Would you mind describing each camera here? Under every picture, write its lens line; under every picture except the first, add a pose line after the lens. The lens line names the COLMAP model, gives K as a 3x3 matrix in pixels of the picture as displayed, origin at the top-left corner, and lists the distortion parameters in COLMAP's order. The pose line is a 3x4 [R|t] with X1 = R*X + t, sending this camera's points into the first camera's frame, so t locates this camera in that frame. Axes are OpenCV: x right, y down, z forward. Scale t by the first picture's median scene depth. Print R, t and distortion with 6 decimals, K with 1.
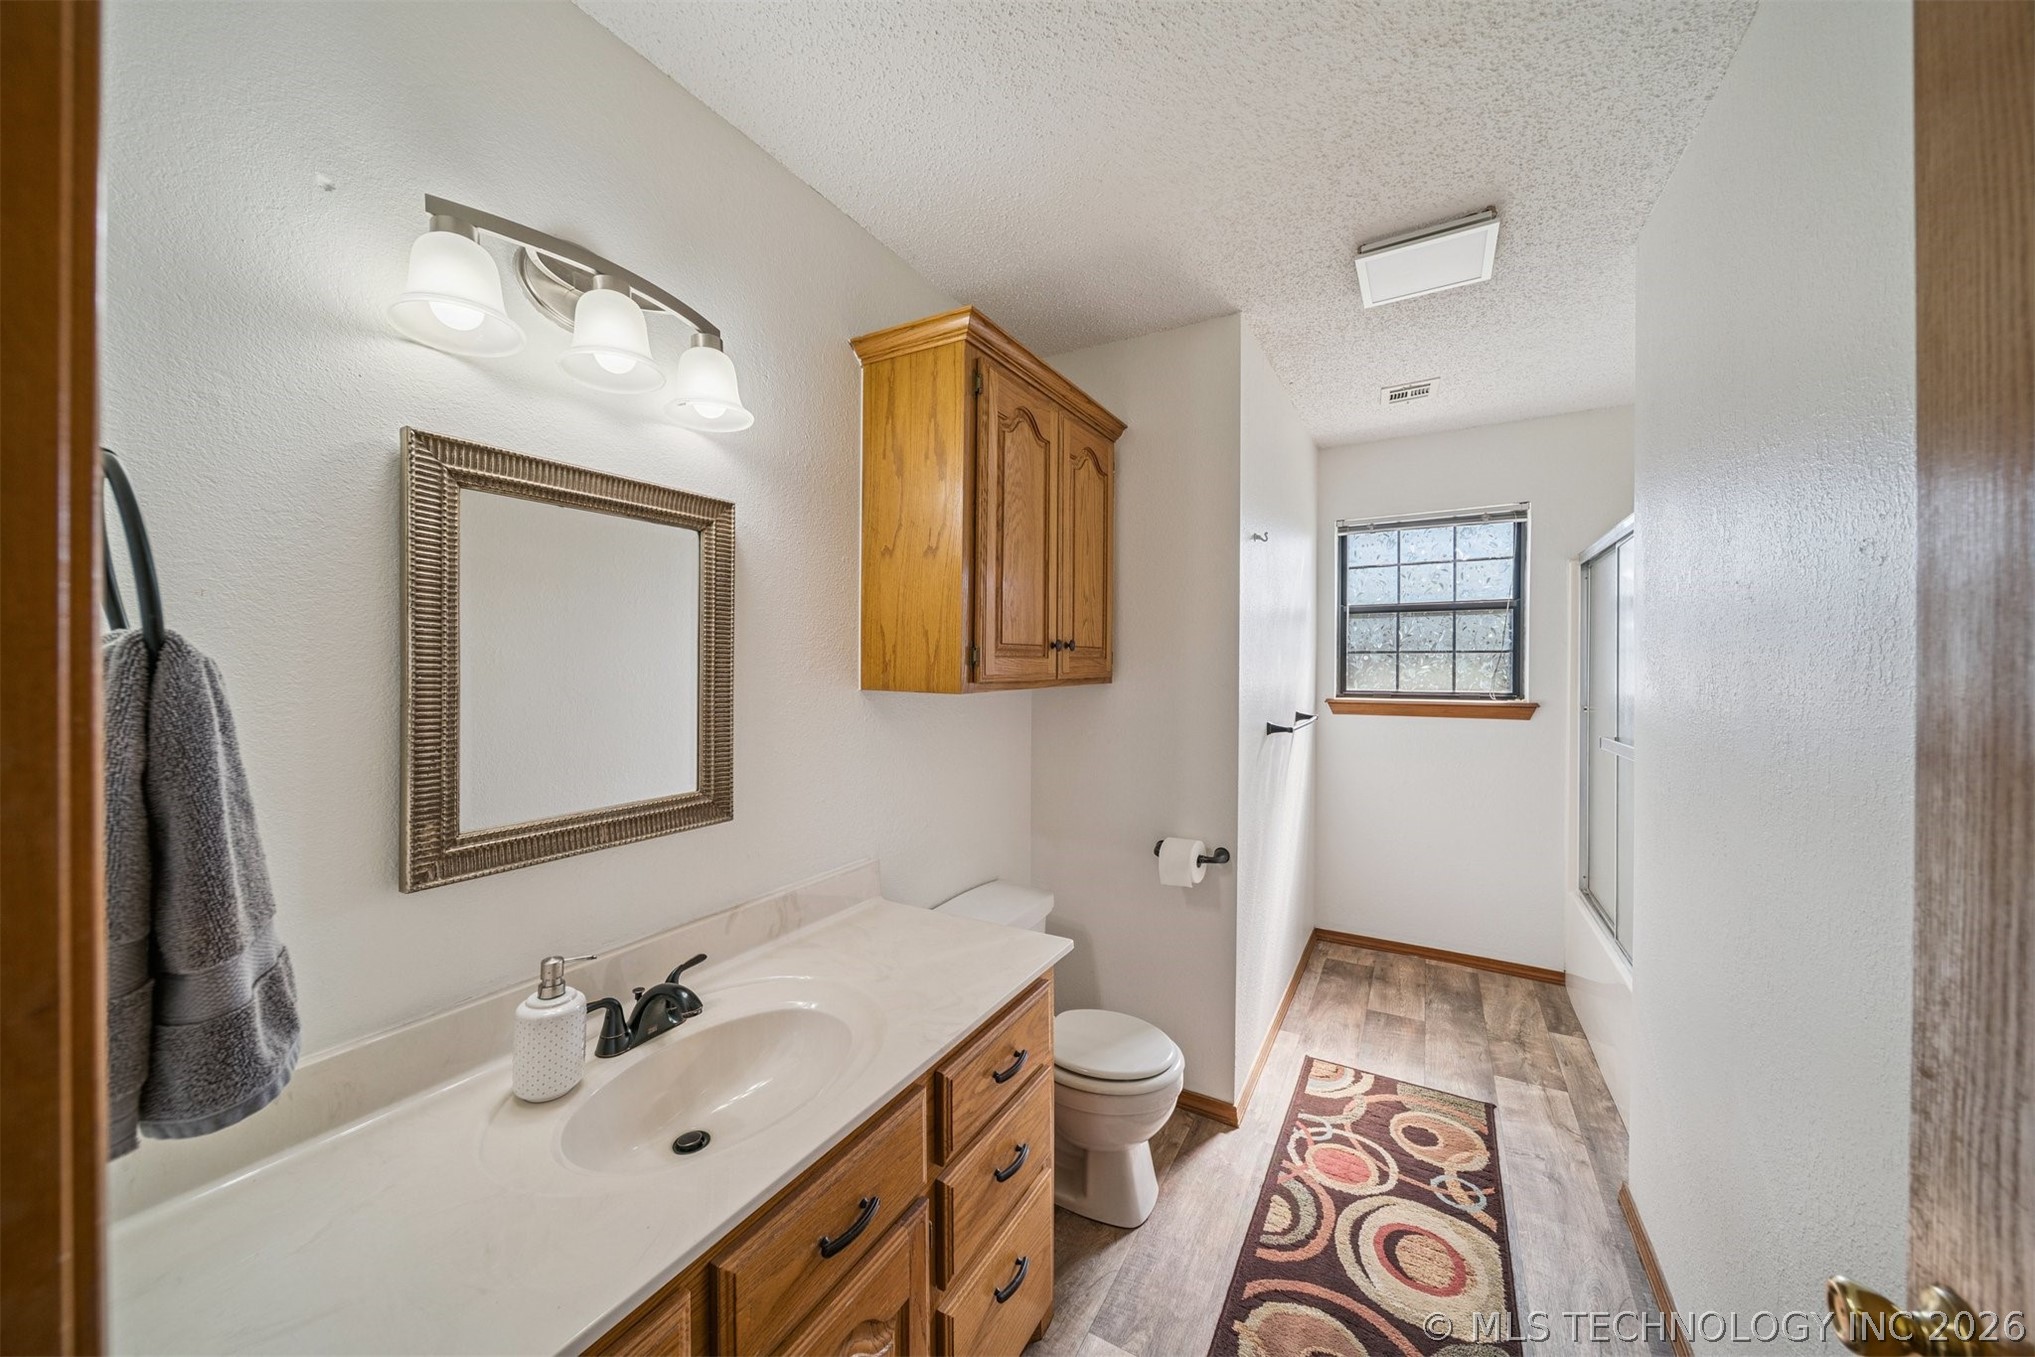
lens RADIAL K [[715.0, 0, 1000.7], [0, 715.0, 671.1], [0, 0, 1]] dist [0.001000, -0.001586]
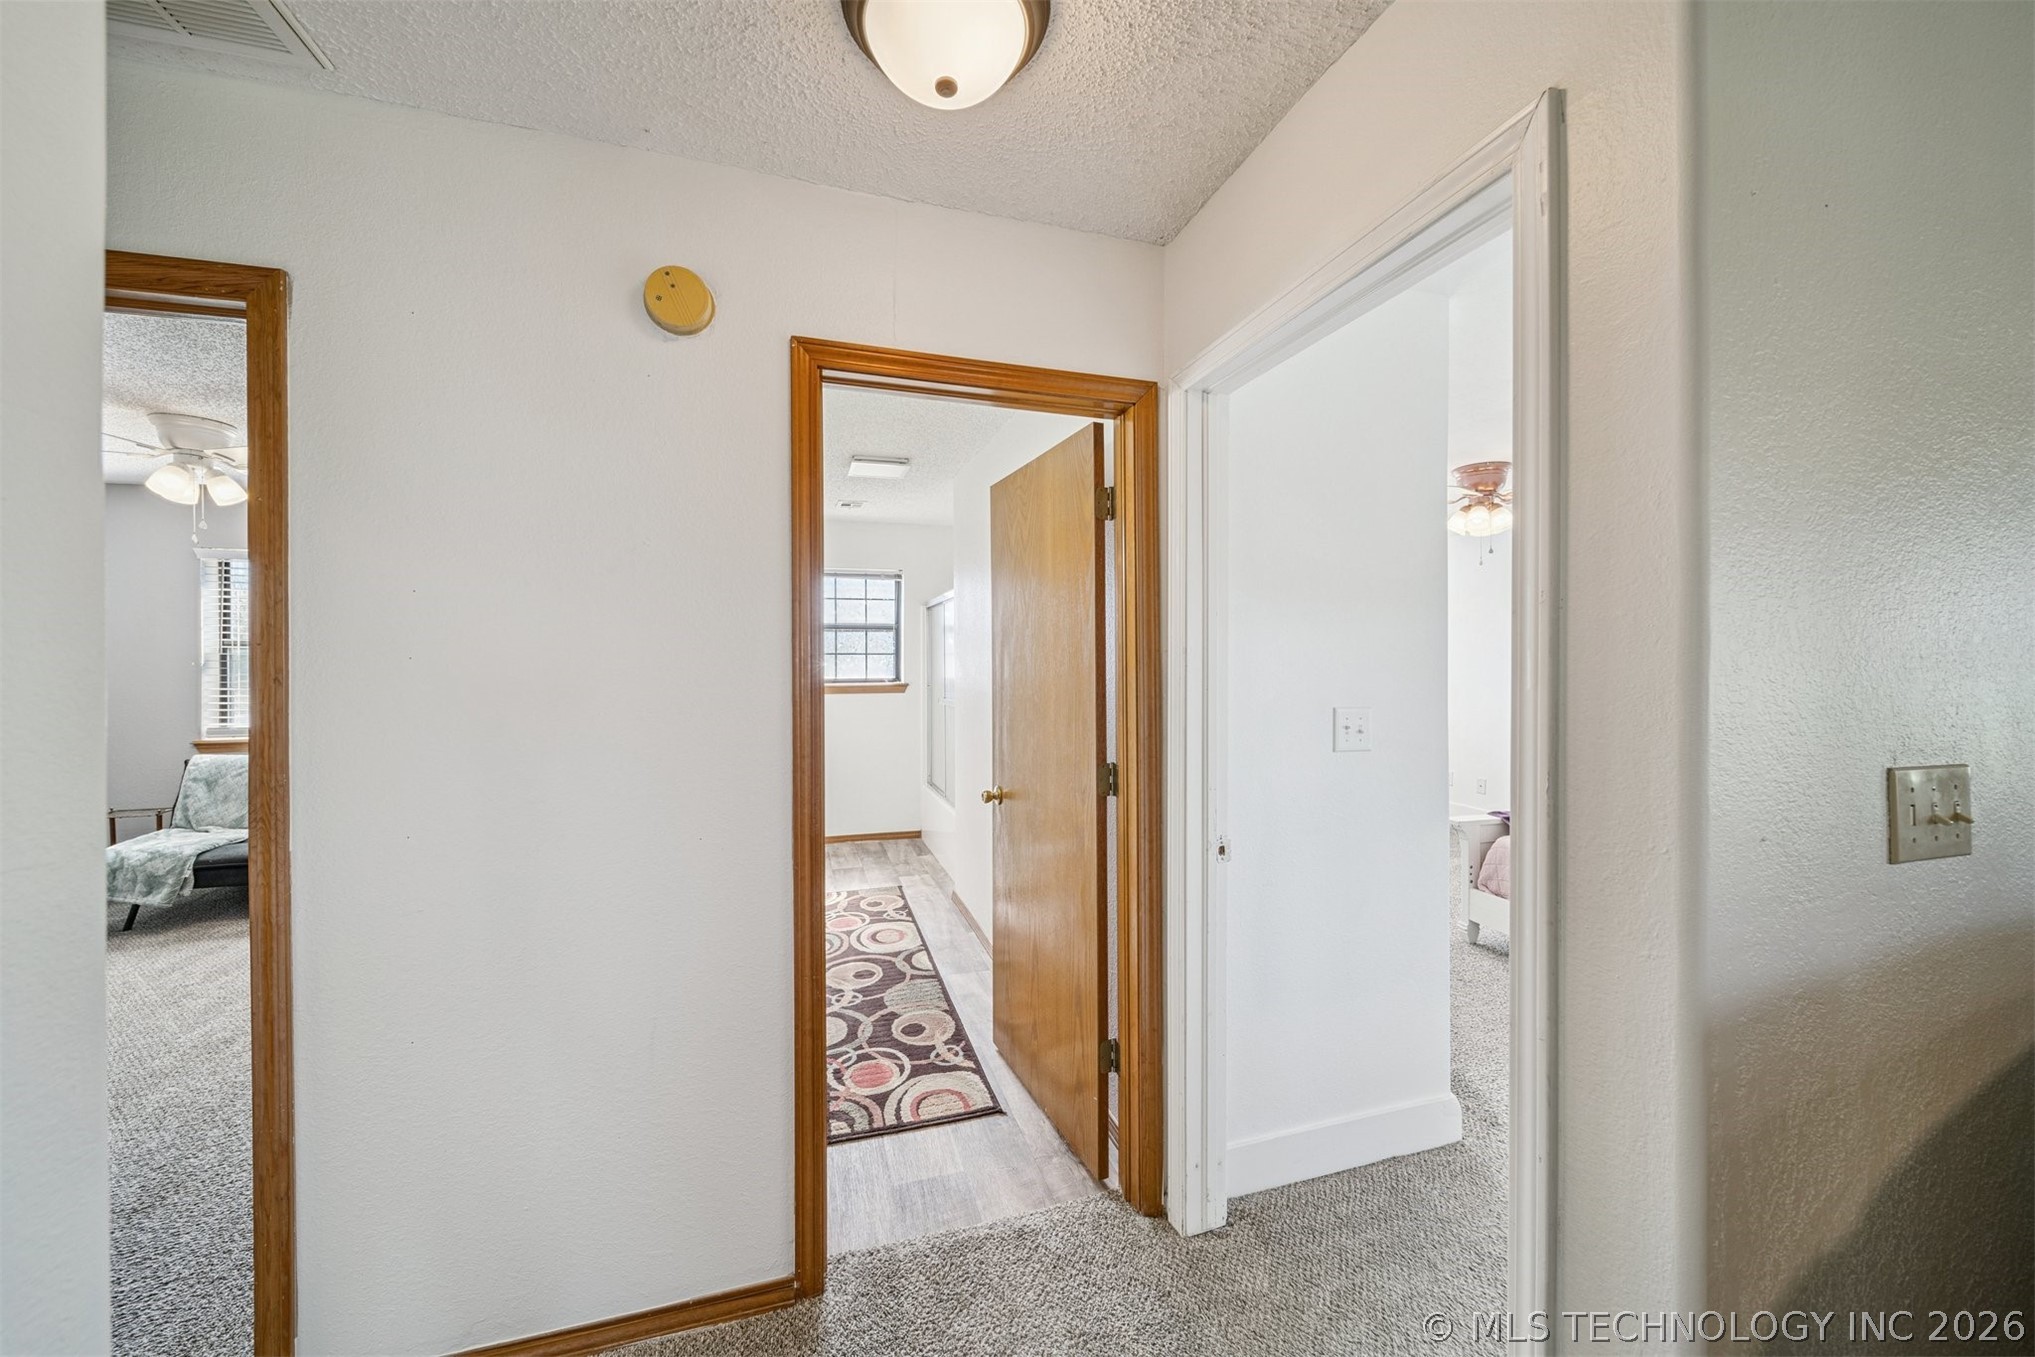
lens RADIAL K [[715.0, 0, 1000.7], [0, 715.0, 671.1], [0, 0, 1]] dist [0.001000, -0.001586]
pose [[0.679868, -0.010760, 0.733256, -0.395573], [0.009075, 0.999939, 0.006259, 0.005095], [-0.733278, 0.002399, 0.679924, -0.380213]]
